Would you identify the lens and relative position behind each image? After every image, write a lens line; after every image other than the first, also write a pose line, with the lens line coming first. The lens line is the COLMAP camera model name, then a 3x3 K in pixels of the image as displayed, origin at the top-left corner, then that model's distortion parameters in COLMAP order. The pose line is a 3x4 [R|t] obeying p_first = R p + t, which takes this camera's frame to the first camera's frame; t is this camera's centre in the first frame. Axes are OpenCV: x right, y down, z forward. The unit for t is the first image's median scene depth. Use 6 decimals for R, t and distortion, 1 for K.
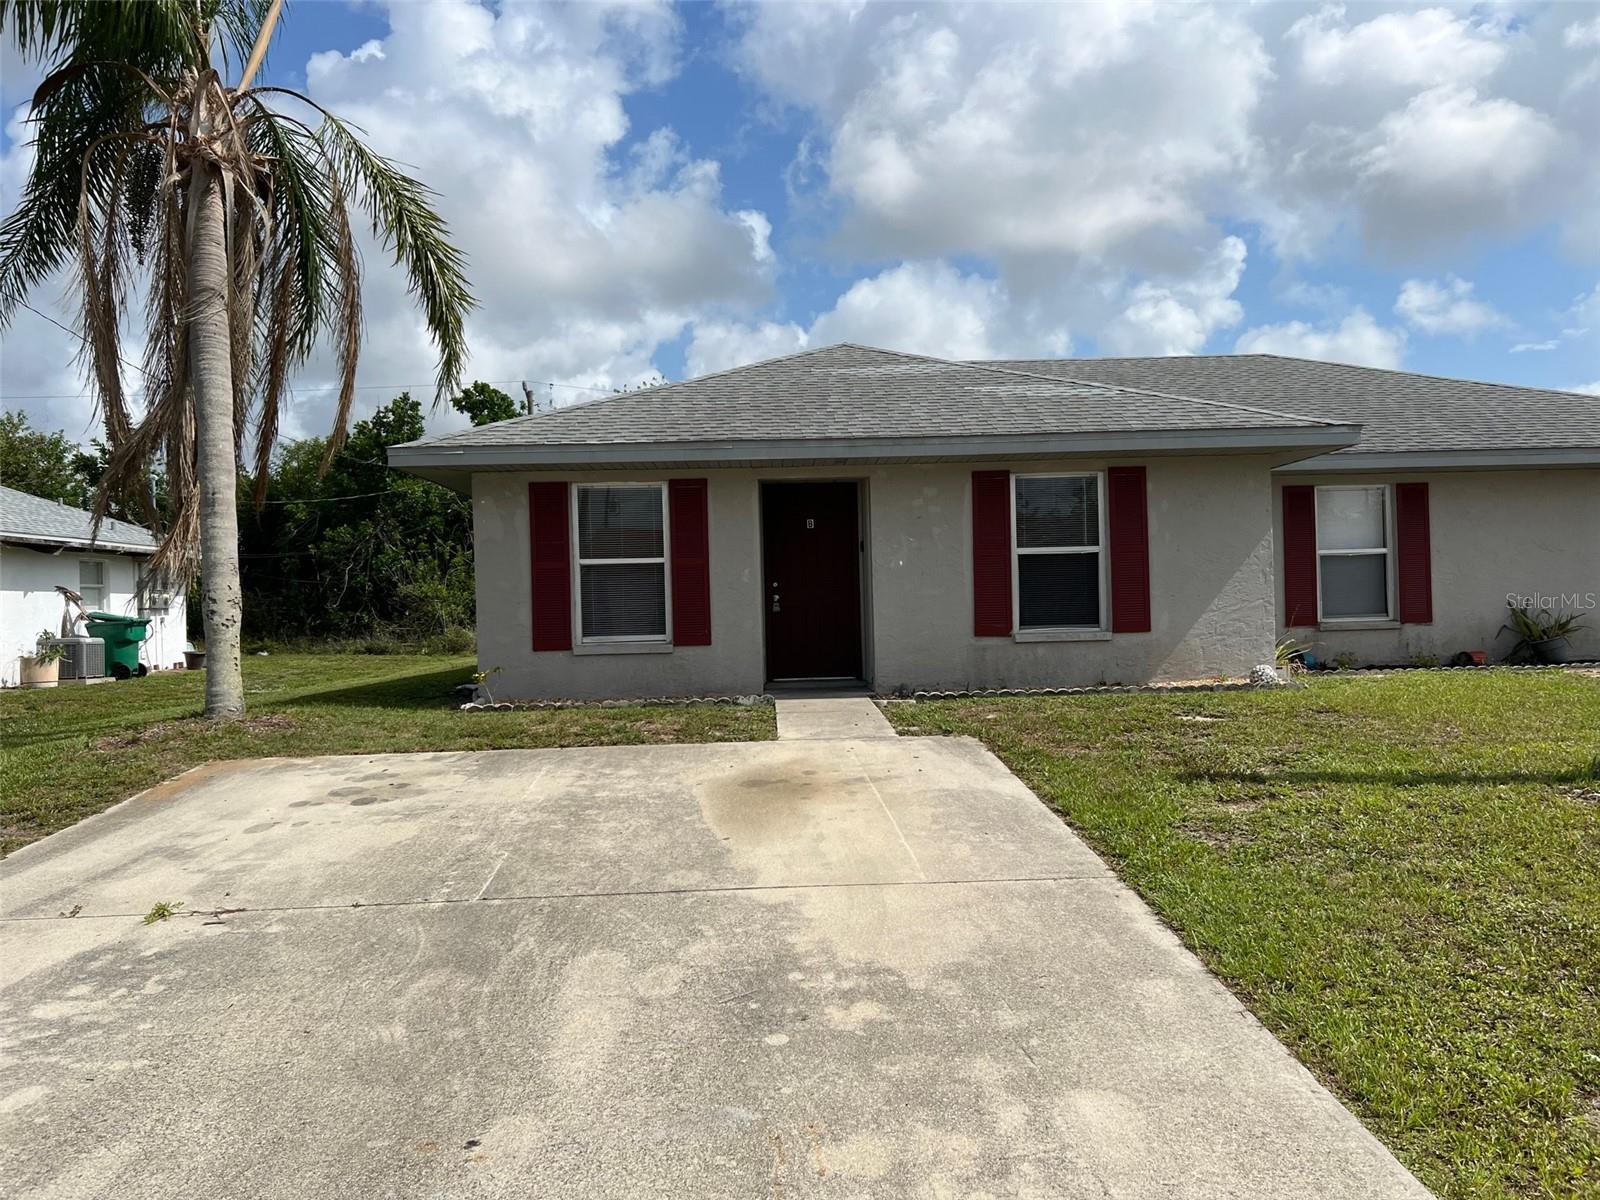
lens RADIAL K [[1219.3, 0, 822.7], [0, 1219.3, 623.5], [0, 0, 1]] dist [0.000409, -0.001767]
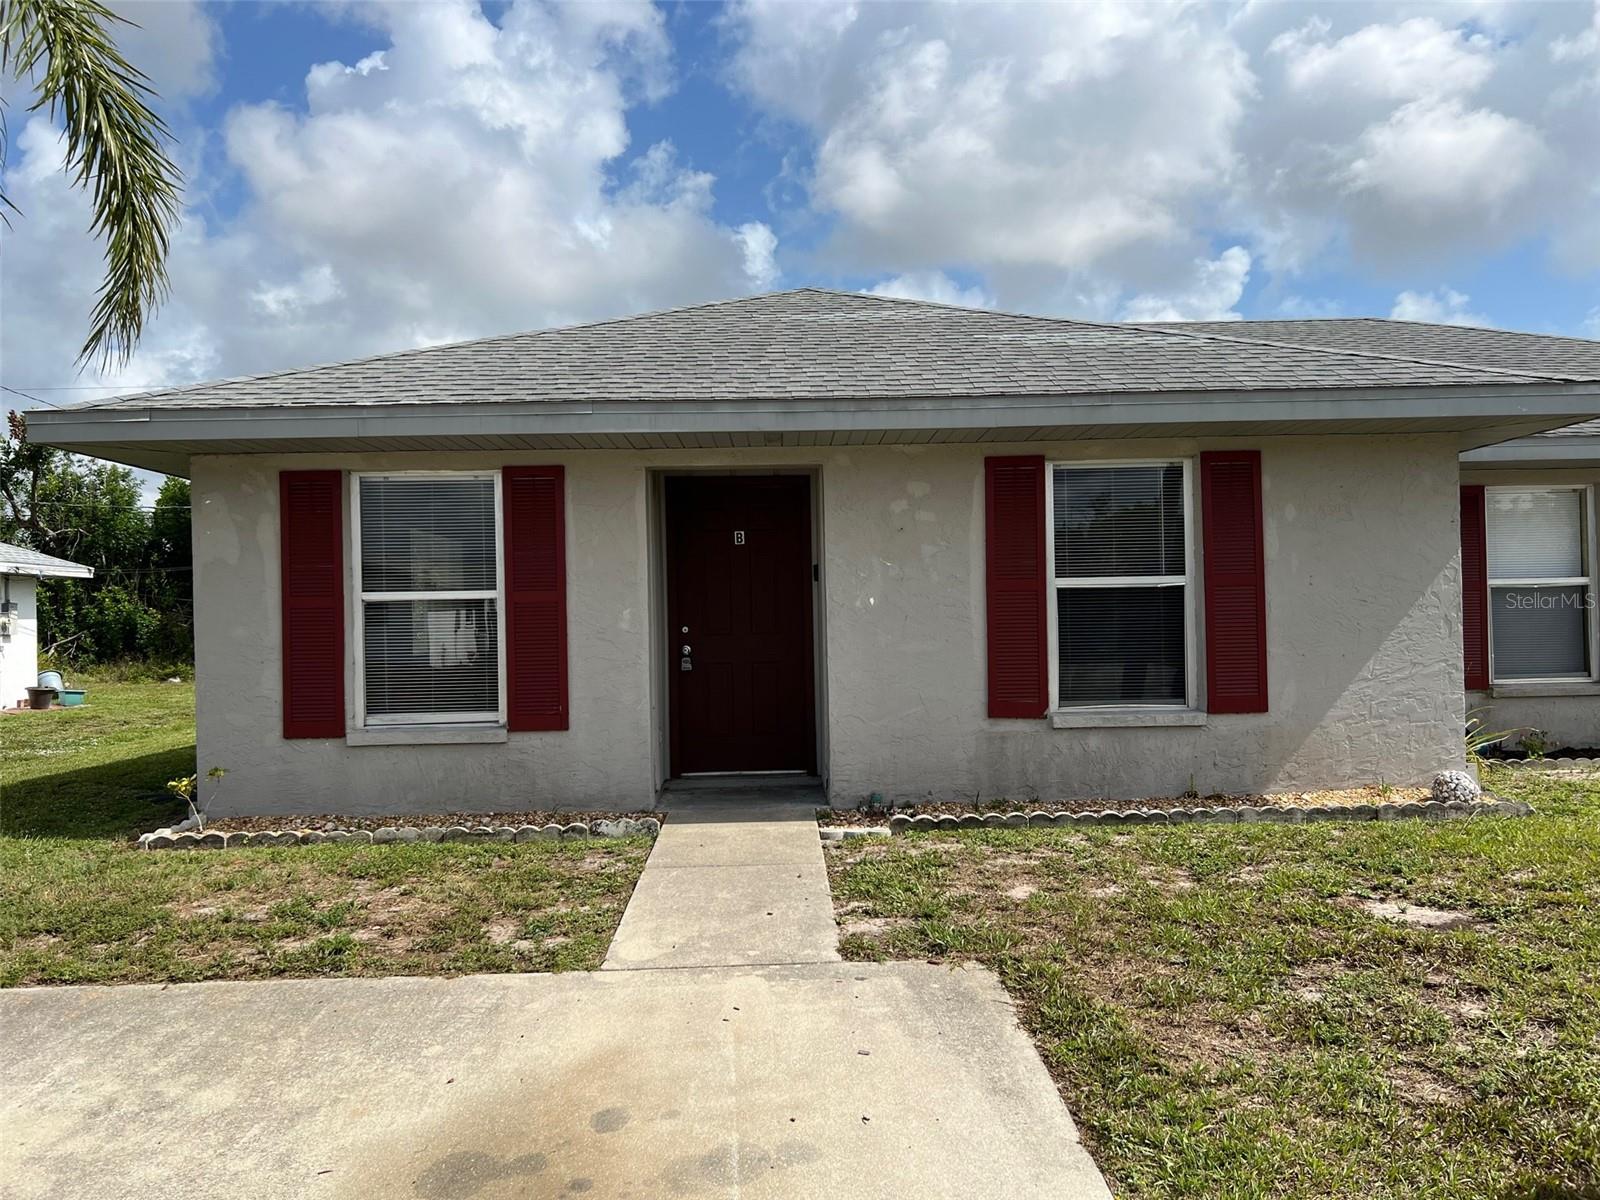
lens RADIAL K [[1204.5, 0, 800.0], [0, 1204.5, 600.0], [0, 0, 1]] dist [-0.002793, 0.000736]
pose [[0.999957, 0.006031, -0.007098, 0.031413], [-0.006197, 0.999703, -0.023585, -0.035063], [0.006954, 0.023628, 0.999697, 0.375255]]
